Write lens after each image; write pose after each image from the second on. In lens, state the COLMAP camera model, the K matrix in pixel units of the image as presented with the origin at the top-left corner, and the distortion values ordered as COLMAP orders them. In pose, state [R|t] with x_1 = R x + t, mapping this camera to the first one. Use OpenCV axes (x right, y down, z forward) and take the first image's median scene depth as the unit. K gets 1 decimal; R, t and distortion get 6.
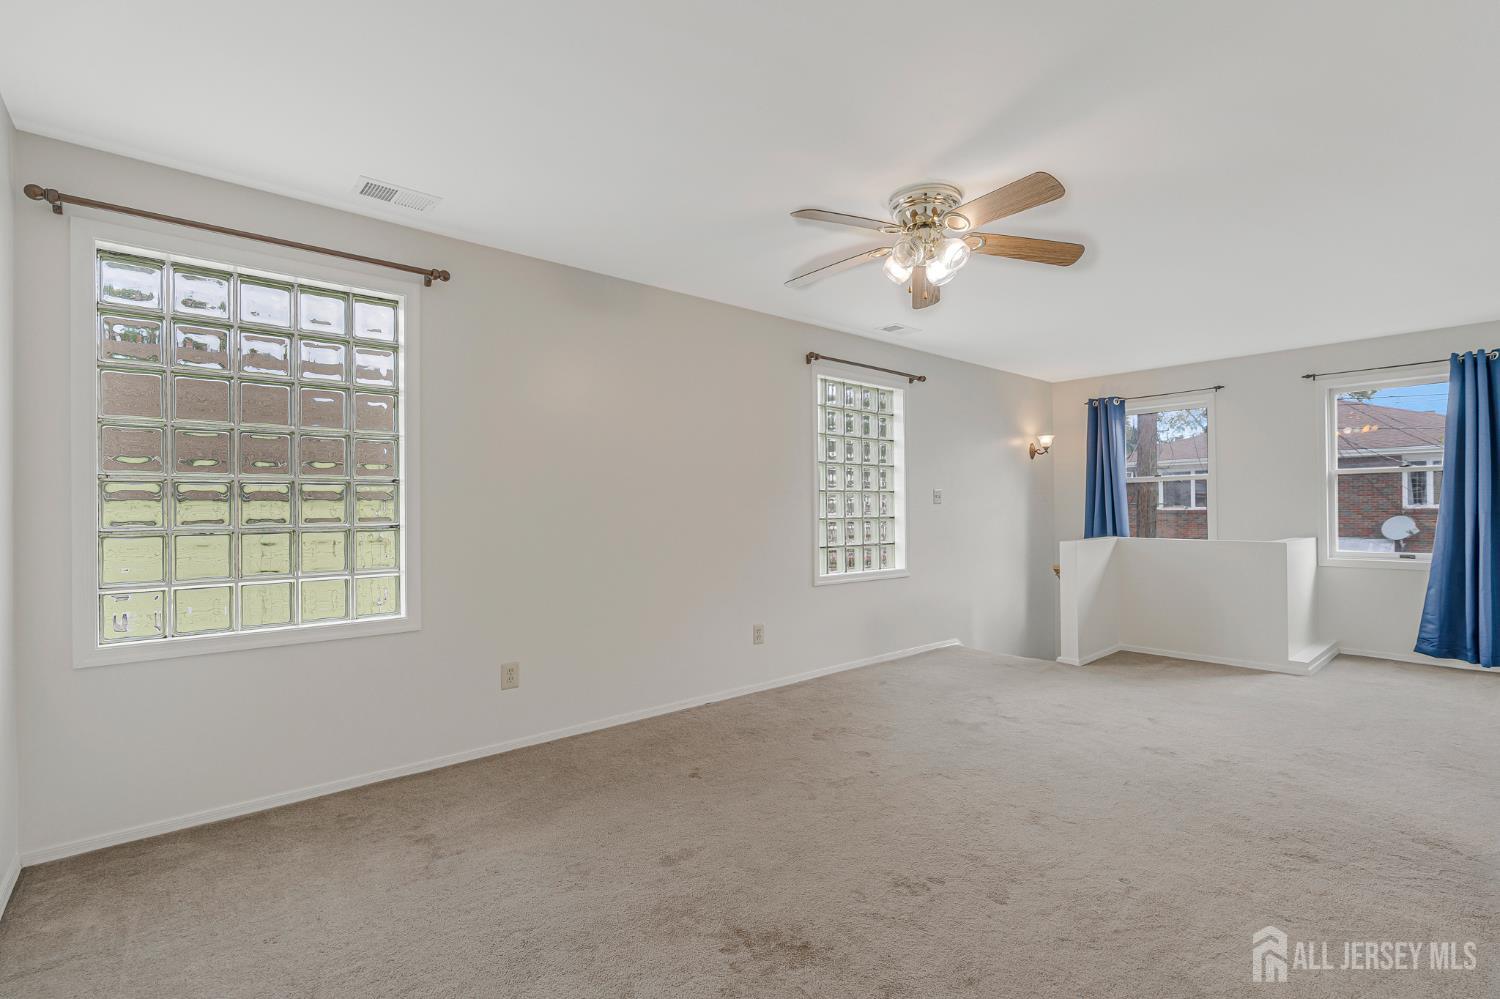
lens RADIAL K [[684.3, 0, 758.4], [0, 684.3, 504.8], [0, 0, 1]] dist [-0.004142, 0.000061]
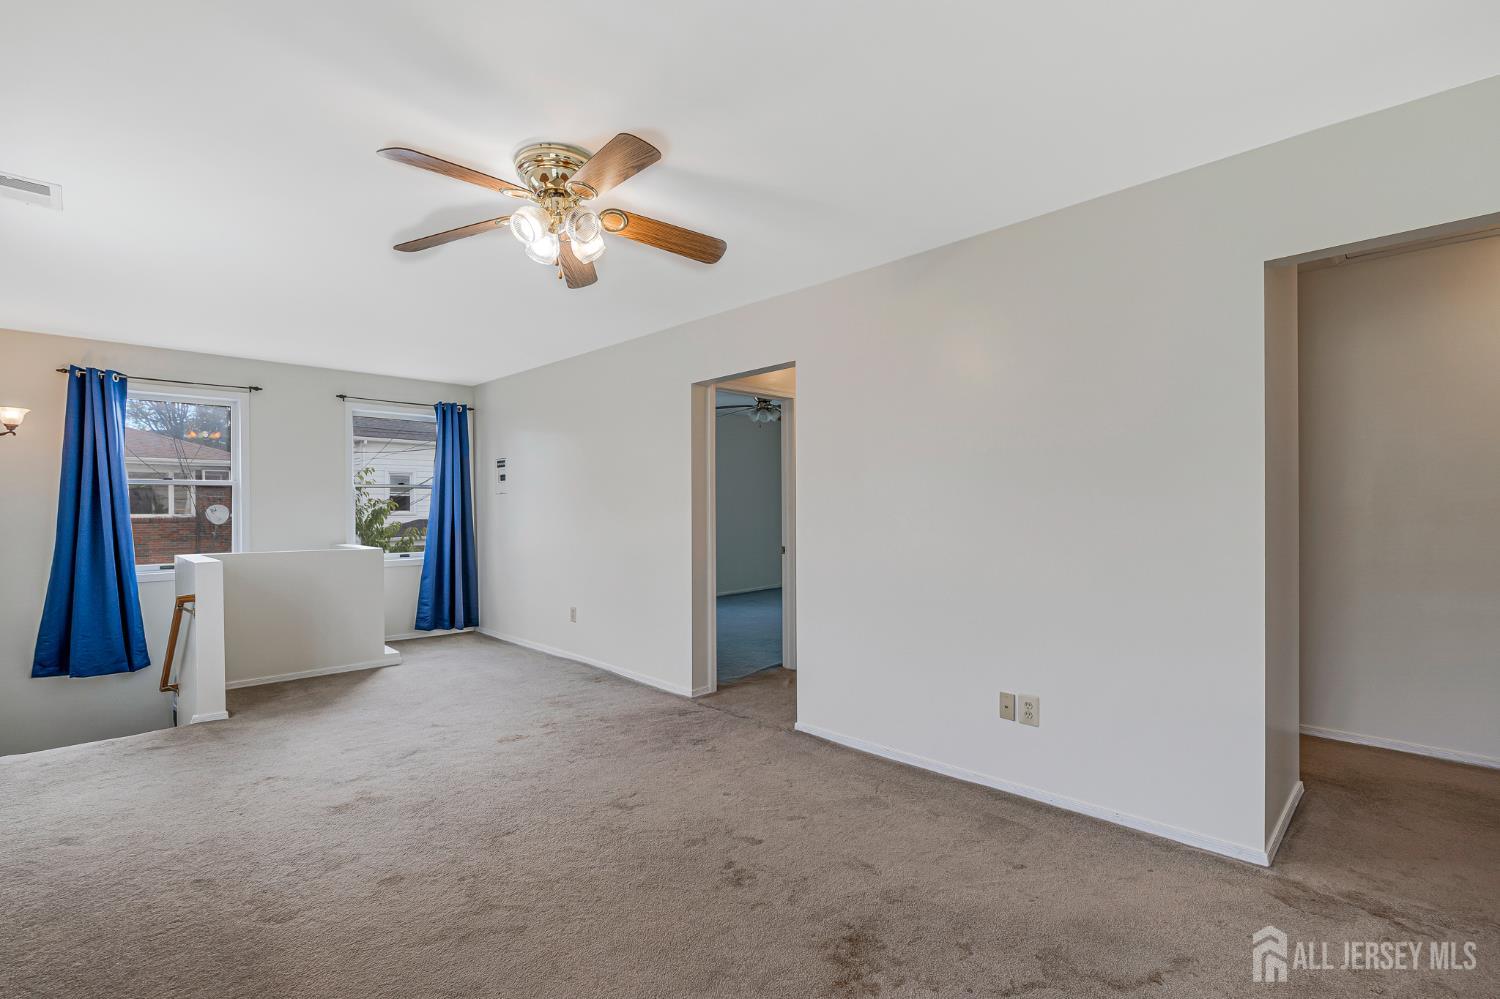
lens RADIAL K [[684.3, 0, 758.4], [0, 684.3, 504.8], [0, 0, 1]] dist [-0.004142, 0.000061]
pose [[-0.049455, 0.014908, 0.998665, -0.264031], [0.000774, 0.999889, -0.014888, 0.001598], [-0.998776, 0.000036, -0.049461, 0.326484]]
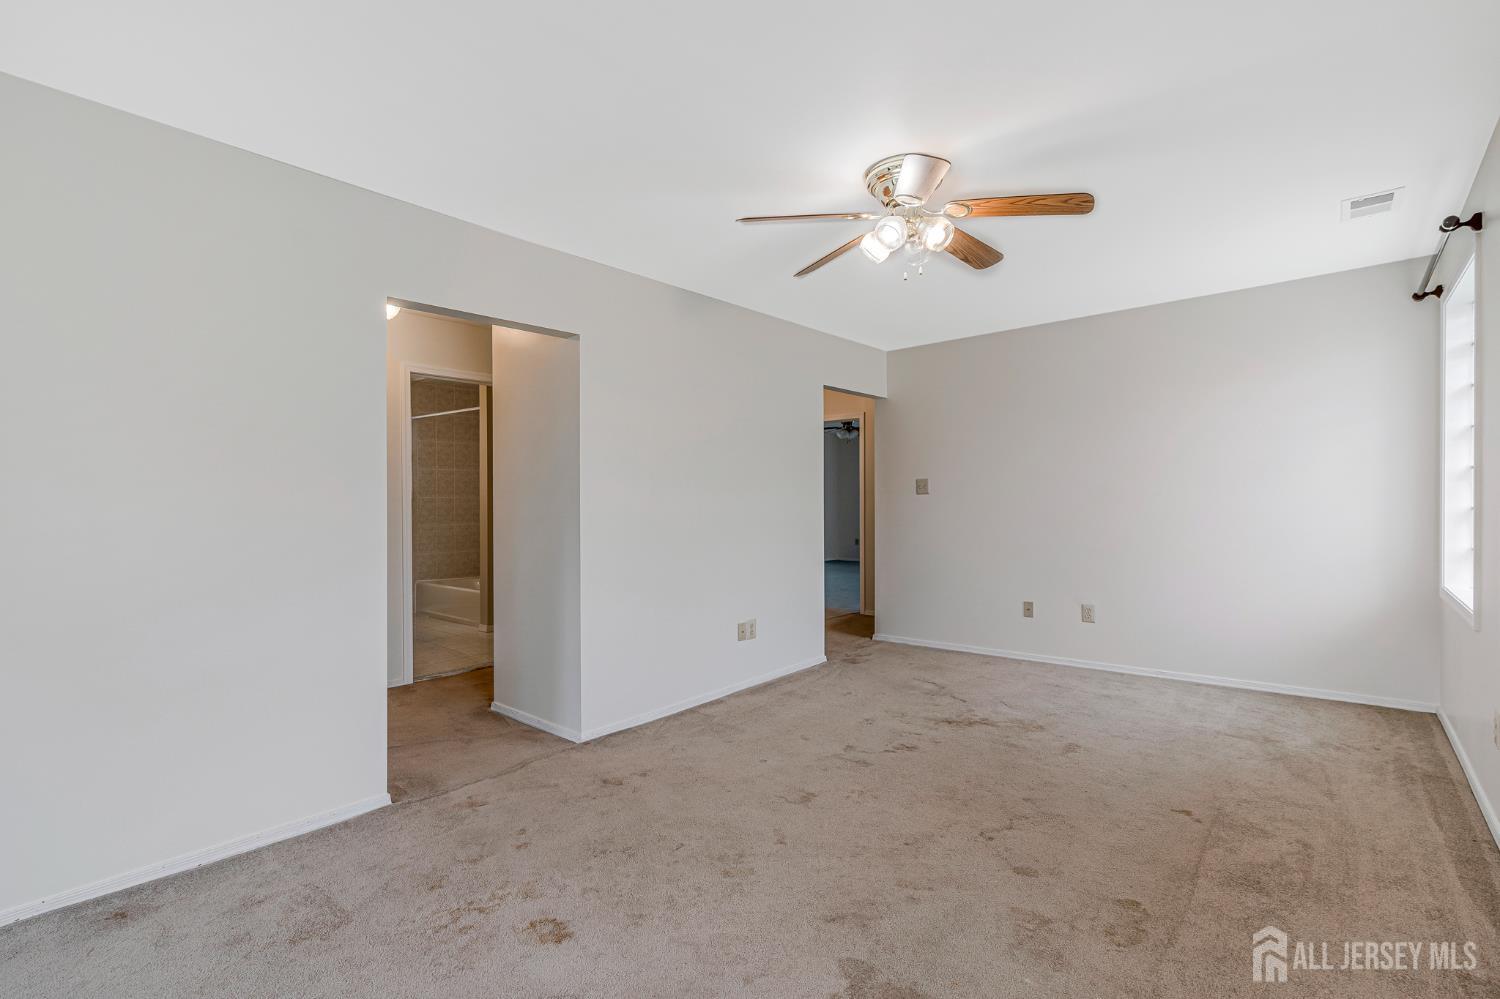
lens RADIAL K [[688.0, 0, 743.4], [0, 688.0, 498.0], [0, 0, 1]] dist [-0.002431, -0.000214]
pose [[-0.993657, 0.013356, -0.111656, 0.240041], [0.013228, 0.999911, 0.001891, -0.004295], [0.111671, 0.000402, -0.993745, 0.798603]]
